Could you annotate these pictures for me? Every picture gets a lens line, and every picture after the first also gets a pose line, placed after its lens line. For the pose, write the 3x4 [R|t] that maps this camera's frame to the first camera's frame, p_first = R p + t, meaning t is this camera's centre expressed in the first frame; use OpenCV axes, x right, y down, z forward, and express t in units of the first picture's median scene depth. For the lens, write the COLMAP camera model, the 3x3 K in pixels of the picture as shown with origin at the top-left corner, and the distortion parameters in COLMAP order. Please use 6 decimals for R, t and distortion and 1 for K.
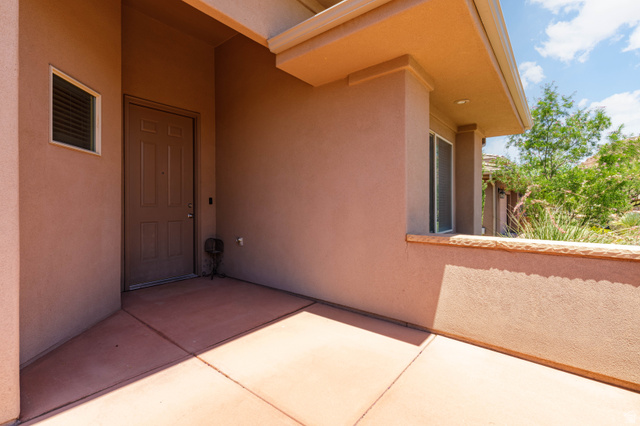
lens RADIAL K [[292.6, 0, 320.0], [0, 292.6, 213.0], [0, 0, 1]] dist [0.001600, -0.027265]
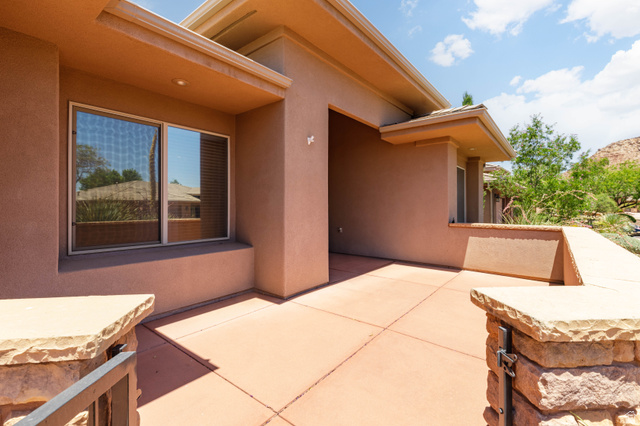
lens RADIAL K [[294.3, 0, 320.0], [0, 294.3, 213.0], [0, 0, 1]] dist [0.003179, 0.000602]
pose [[0.999955, -0.000859, 0.009452, -0.236737], [0.000861, 1.000000, -0.000272, -0.000065], [-0.009452, 0.000281, 0.999955, -0.399932]]
